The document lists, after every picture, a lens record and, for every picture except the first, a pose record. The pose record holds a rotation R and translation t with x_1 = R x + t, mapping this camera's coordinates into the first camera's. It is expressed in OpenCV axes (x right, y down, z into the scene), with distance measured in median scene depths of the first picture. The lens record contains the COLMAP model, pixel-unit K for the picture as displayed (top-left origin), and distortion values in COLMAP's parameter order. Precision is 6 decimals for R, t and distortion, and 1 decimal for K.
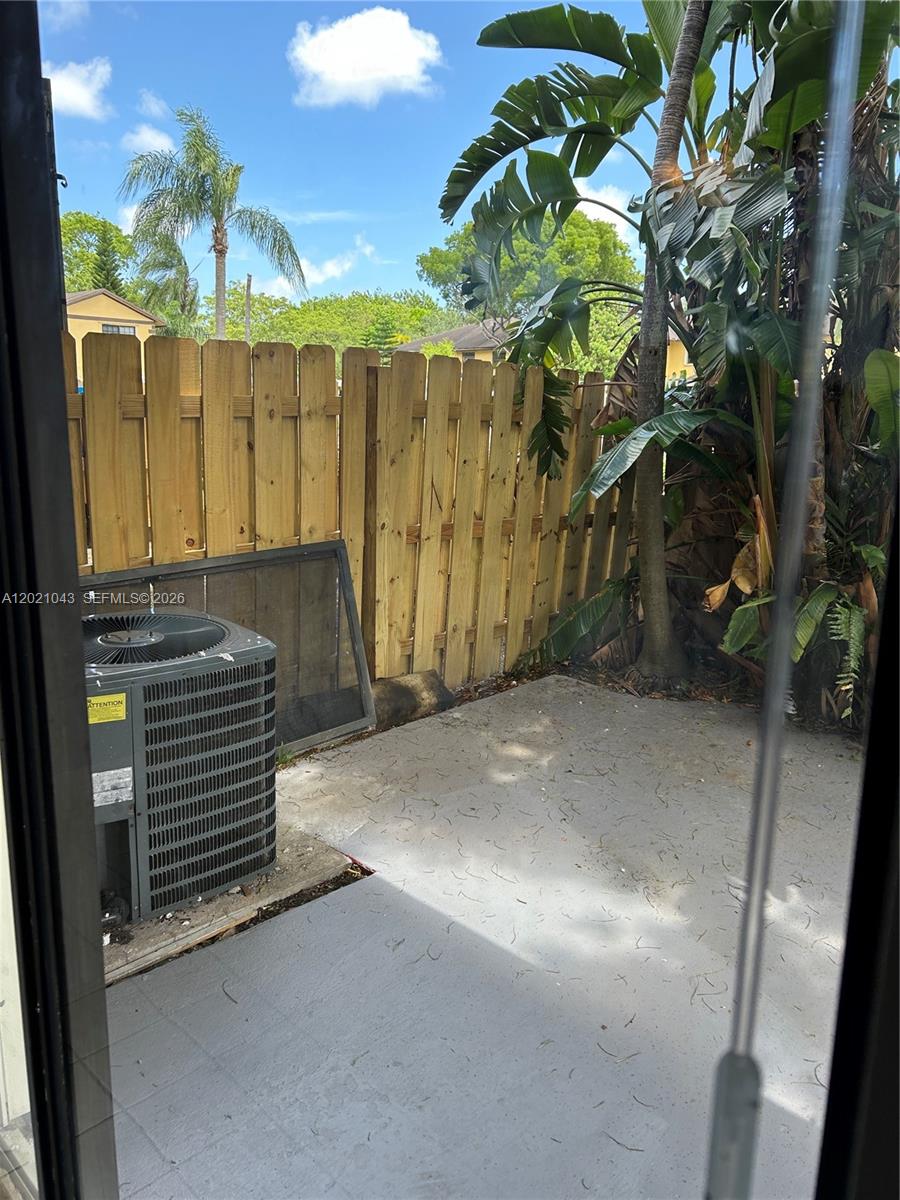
lens RADIAL K [[909.4, 0, 450.0], [0, 909.4, 600.0], [0, 0, 1]] dist [-0.004353, -0.009499]
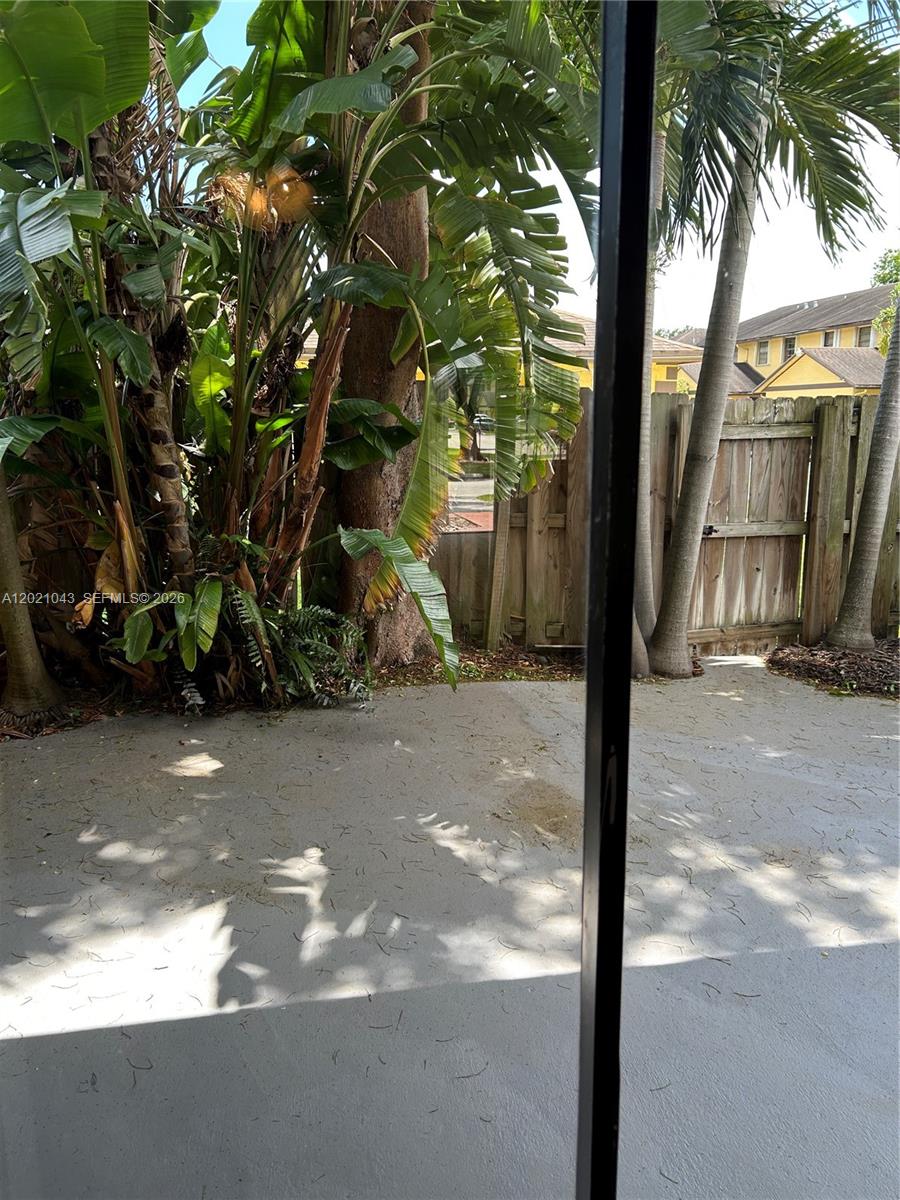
lens RADIAL K [[909.4, 0, 450.0], [0, 909.4, 600.0], [0, 0, 1]] dist [-0.004353, -0.009499]
pose [[0.538907, -0.178417, 0.823254, -0.283488], [0.185676, 0.978434, 0.090503, -0.030628], [-0.821647, 0.104086, 0.560413, 0.153536]]
